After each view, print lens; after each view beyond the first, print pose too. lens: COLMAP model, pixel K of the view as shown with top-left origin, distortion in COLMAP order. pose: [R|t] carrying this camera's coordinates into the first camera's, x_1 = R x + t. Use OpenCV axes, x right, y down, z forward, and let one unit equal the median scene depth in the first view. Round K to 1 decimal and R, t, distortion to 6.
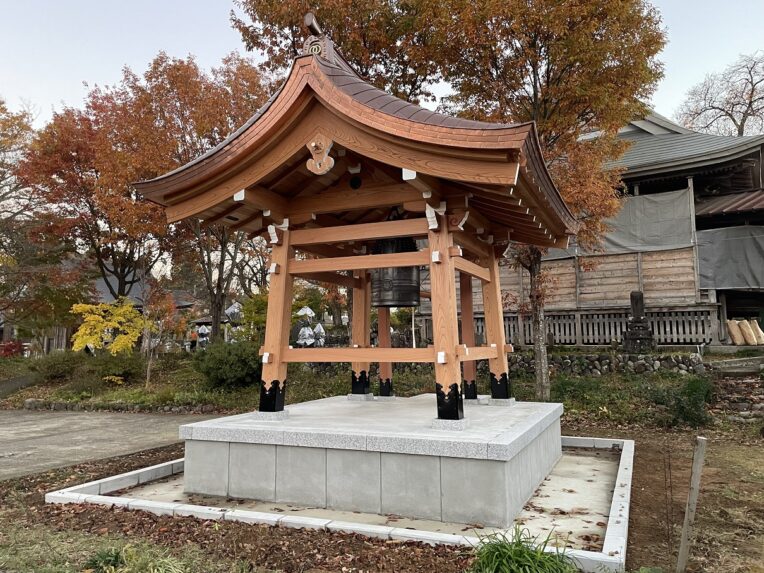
lens RADIAL K [[546.3, 0, 382.0], [0, 546.3, 286.5], [0, 0, 1]] dist [0.045412, -0.004107]
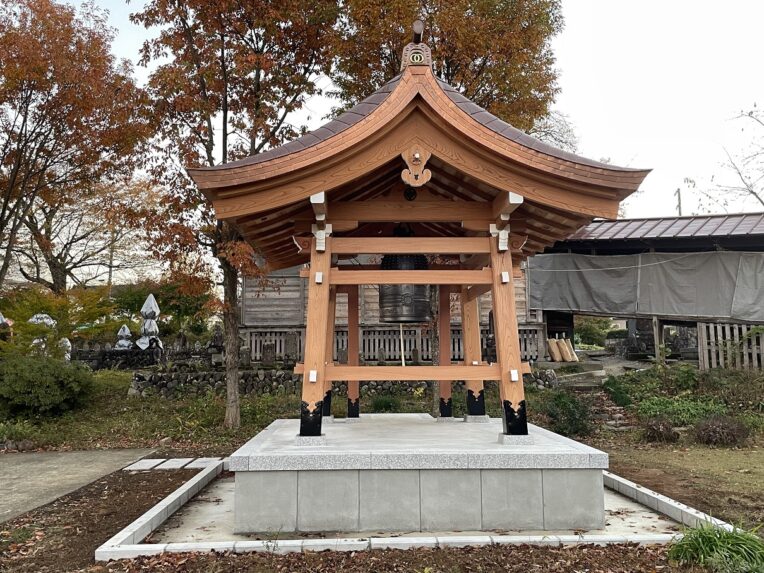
lens RADIAL K [[621.1, 0, 382.0], [0, 621.1, 286.5], [0, 0, 1]] dist [0.048137, 0.001156]
pose [[0.921318, 0.048519, 0.385771, -0.563280], [-0.043444, 0.998817, -0.021868, -0.000906], [-0.386375, 0.003388, 0.922335, 0.007029]]
